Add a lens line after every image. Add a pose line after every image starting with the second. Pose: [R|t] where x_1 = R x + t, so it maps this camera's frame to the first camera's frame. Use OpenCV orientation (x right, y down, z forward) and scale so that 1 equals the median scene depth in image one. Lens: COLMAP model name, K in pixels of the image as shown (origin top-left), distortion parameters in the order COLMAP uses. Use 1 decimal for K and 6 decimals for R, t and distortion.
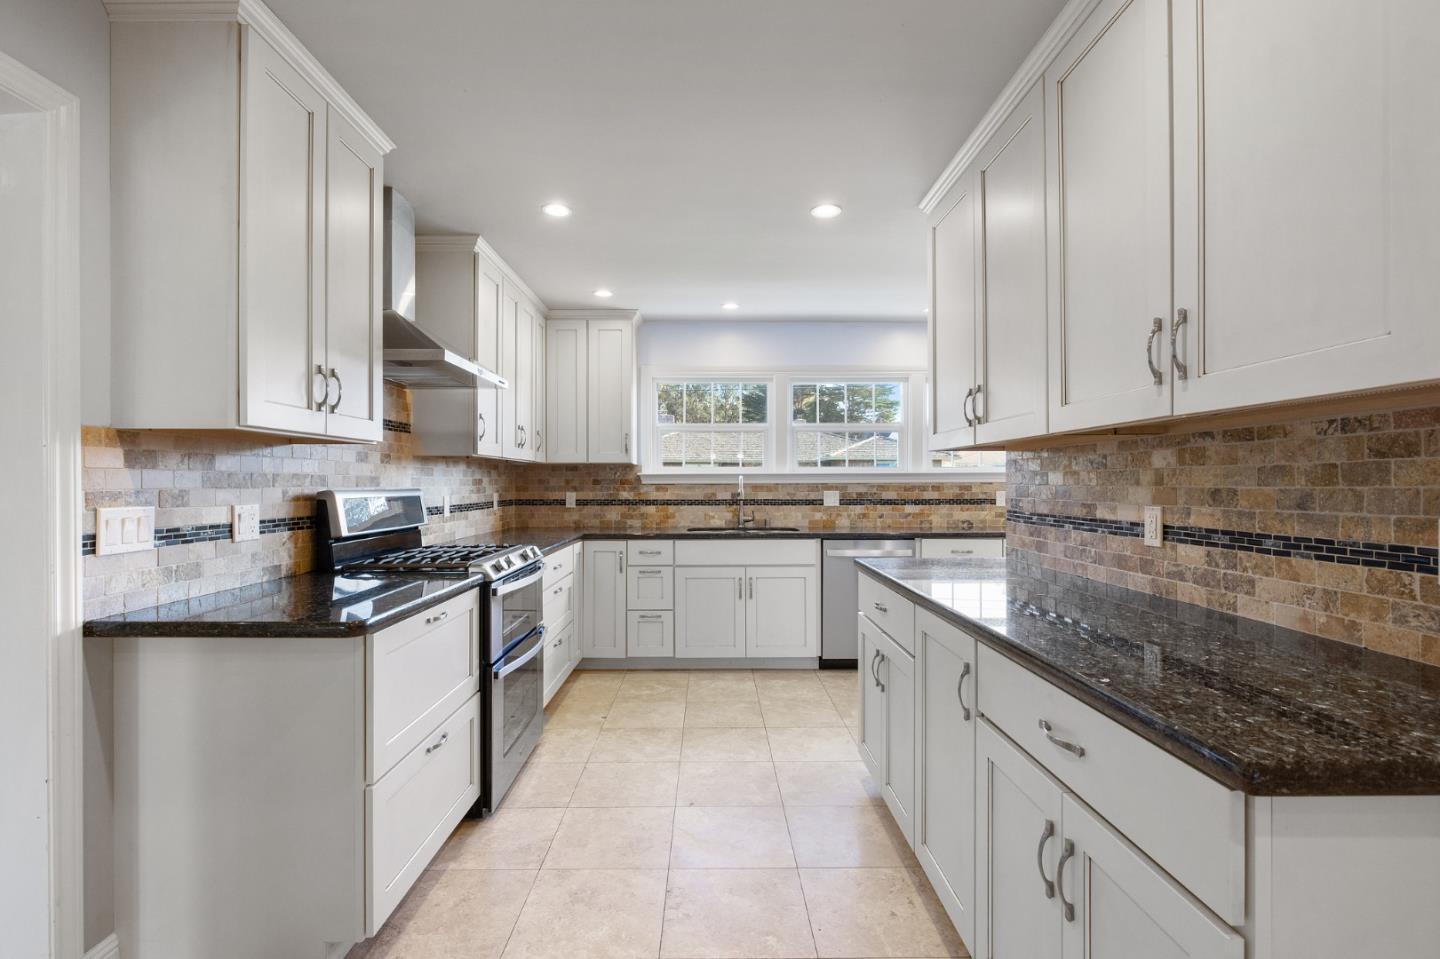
lens RADIAL K [[679.4, 0, 719.8], [0, 679.4, 483.5], [0, 0, 1]] dist [-0.001370, -0.000134]
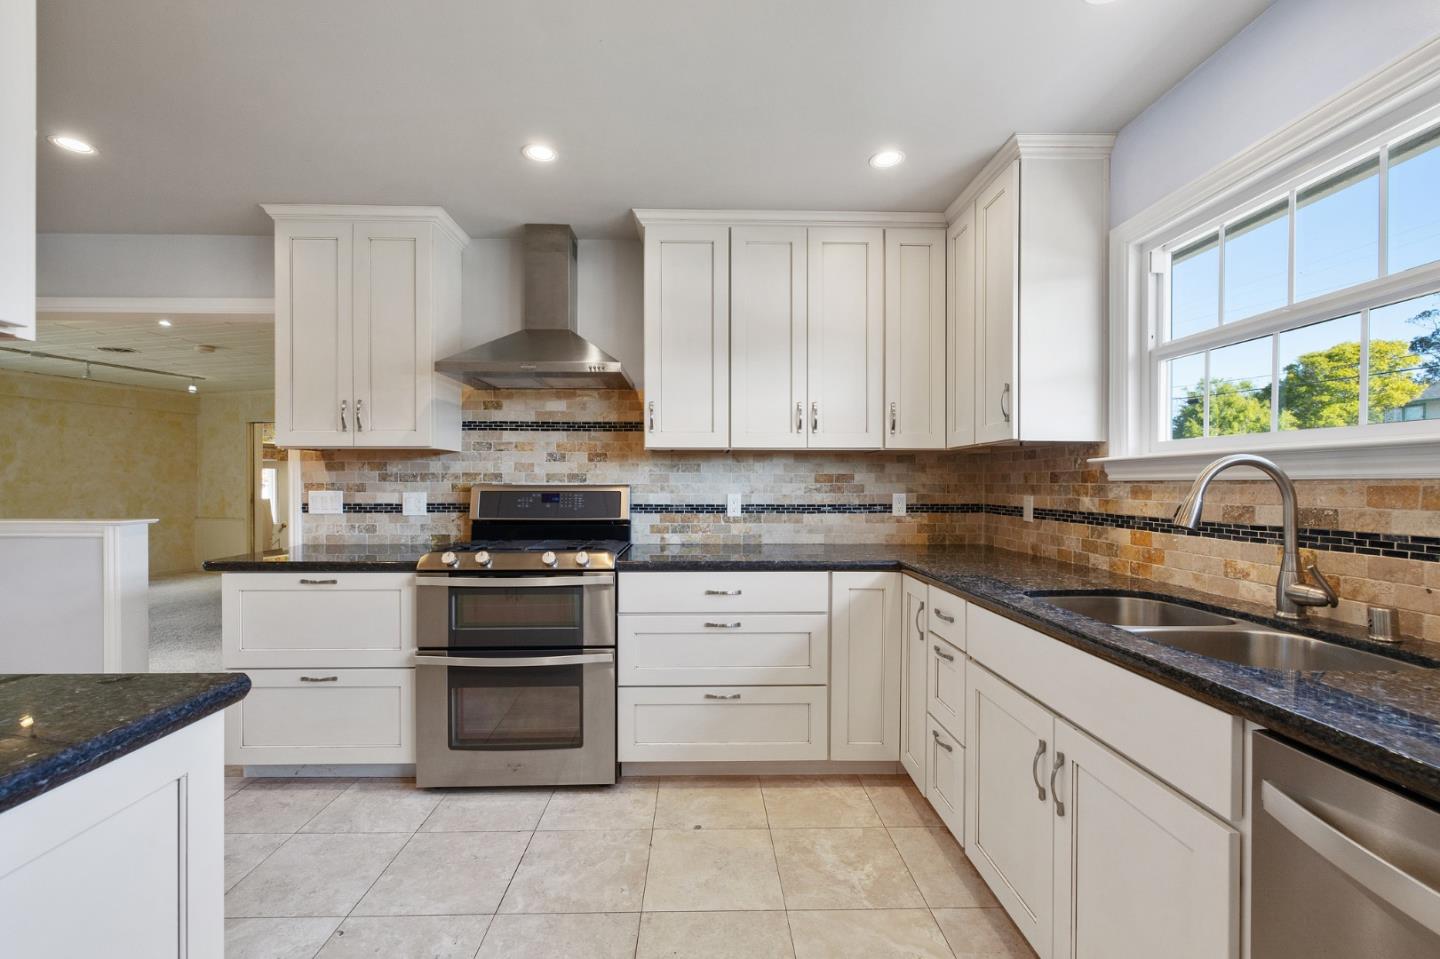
lens RADIAL K [[611.7, 0, 720.1], [0, 611.7, 485.2], [0, 0, 1]] dist [-0.000164, 0.000209]
pose [[0.002138, 0.004329, -0.999988, 0.495098], [-0.002318, 0.999988, 0.004324, 0.004071], [0.999995, 0.002308, 0.002148, 1.163919]]
